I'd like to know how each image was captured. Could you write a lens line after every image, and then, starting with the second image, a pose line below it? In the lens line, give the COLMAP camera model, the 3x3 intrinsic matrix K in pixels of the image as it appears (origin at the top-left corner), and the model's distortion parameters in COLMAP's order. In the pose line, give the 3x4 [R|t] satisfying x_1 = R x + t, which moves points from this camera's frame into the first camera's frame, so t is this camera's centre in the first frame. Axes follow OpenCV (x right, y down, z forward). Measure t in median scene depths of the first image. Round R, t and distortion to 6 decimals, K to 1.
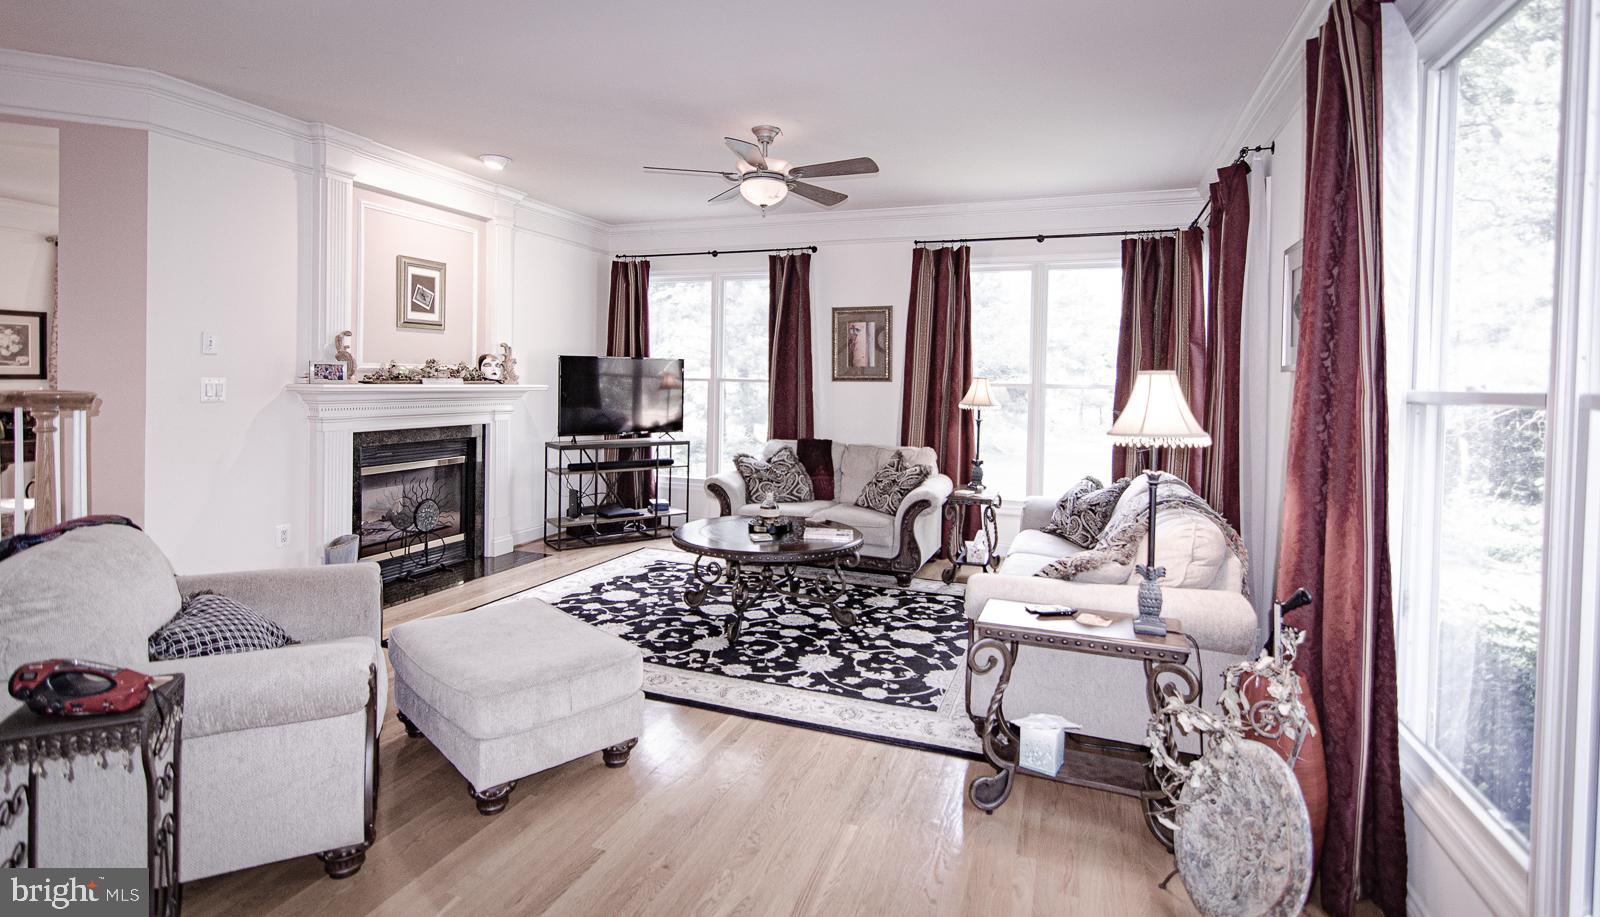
lens RADIAL K [[734.6, 0, 805.1], [0, 734.6, 394.2], [0, 0, 1]] dist [-0.001315, -0.000048]
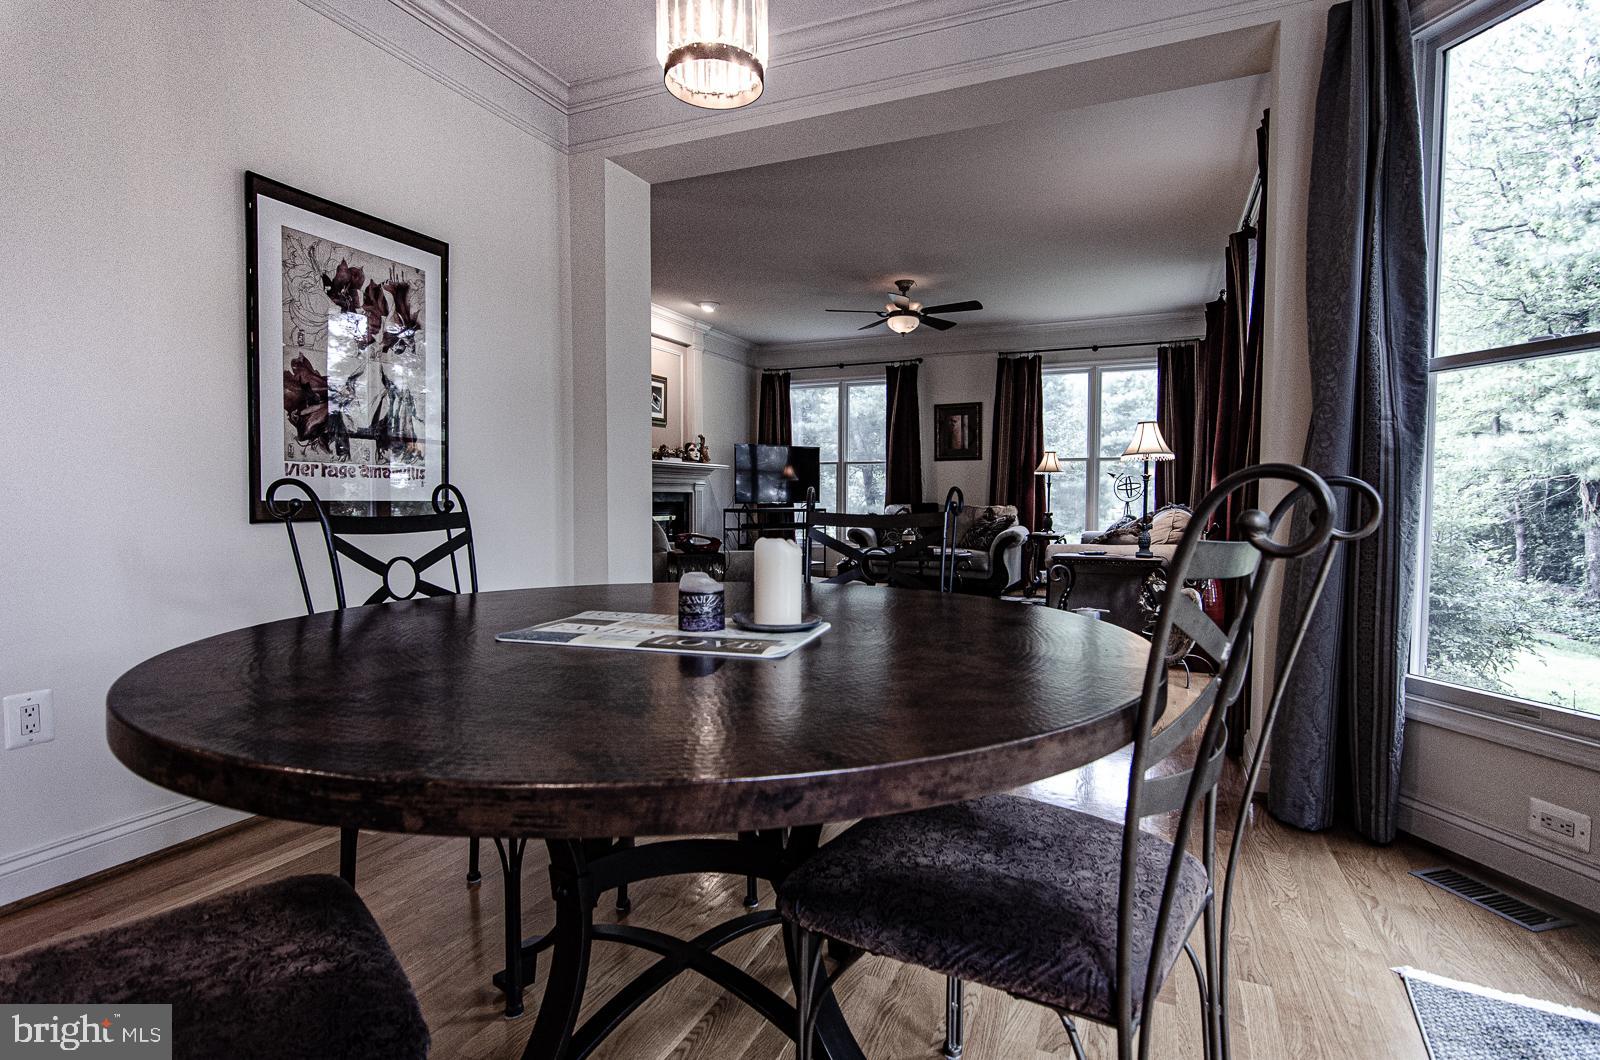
lens RADIAL K [[766.9, 0, 804.0], [0, 766.9, 529.1], [0, 0, 1]] dist [-0.002066, 0.003036]
pose [[0.997623, -0.011308, -0.067976, -0.118378], [0.012897, 0.999653, 0.022988, 0.078952], [0.067692, -0.023810, 0.997422, -0.440367]]
